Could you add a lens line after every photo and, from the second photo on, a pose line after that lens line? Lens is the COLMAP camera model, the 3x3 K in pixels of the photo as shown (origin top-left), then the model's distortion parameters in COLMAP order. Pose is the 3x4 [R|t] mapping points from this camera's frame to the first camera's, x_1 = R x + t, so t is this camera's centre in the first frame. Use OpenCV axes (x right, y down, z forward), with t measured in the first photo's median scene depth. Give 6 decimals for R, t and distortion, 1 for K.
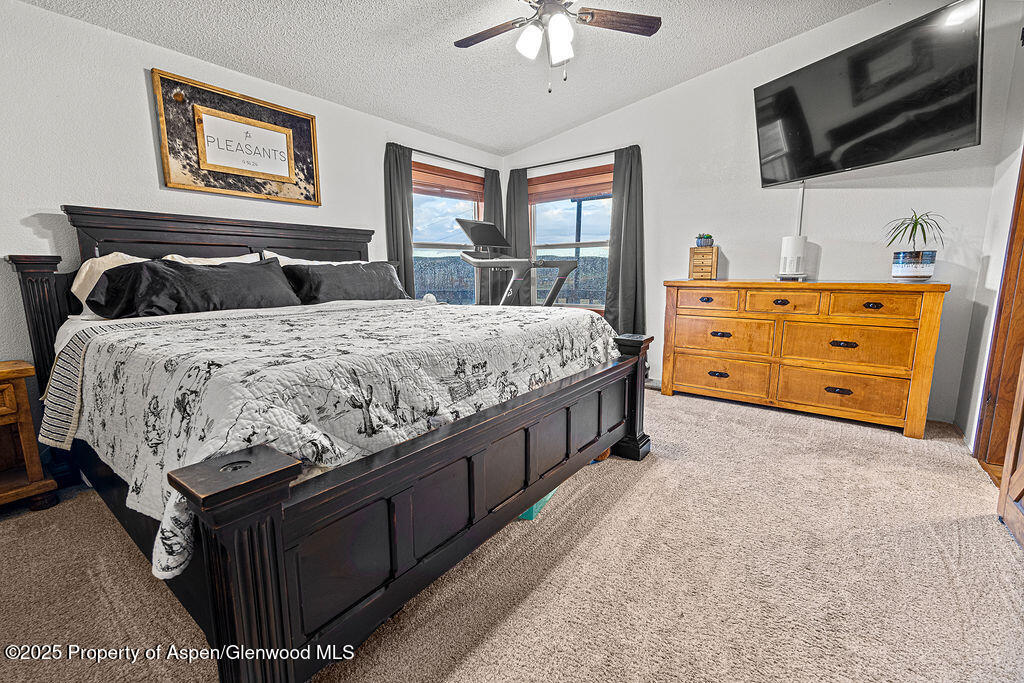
lens RADIAL K [[456.5, 0, 513.6], [0, 456.5, 343.7], [0, 0, 1]] dist [0.014594, -0.000885]
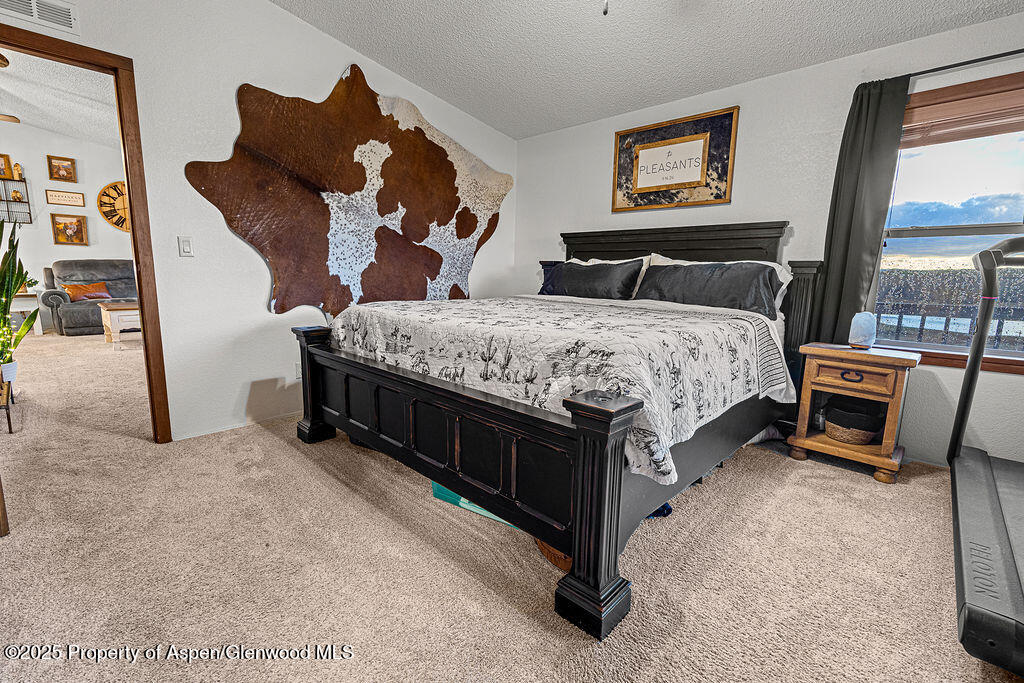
lens RADIAL K [[456.5, 0, 518.0], [0, 456.5, 348.4], [0, 0, 1]] dist [0.014594, -0.000885]
pose [[-0.142433, 0.175656, -0.974093, 0.752431], [-0.172681, 0.964625, 0.199199, -0.153938], [0.974625, 0.196580, -0.107062, 0.912186]]
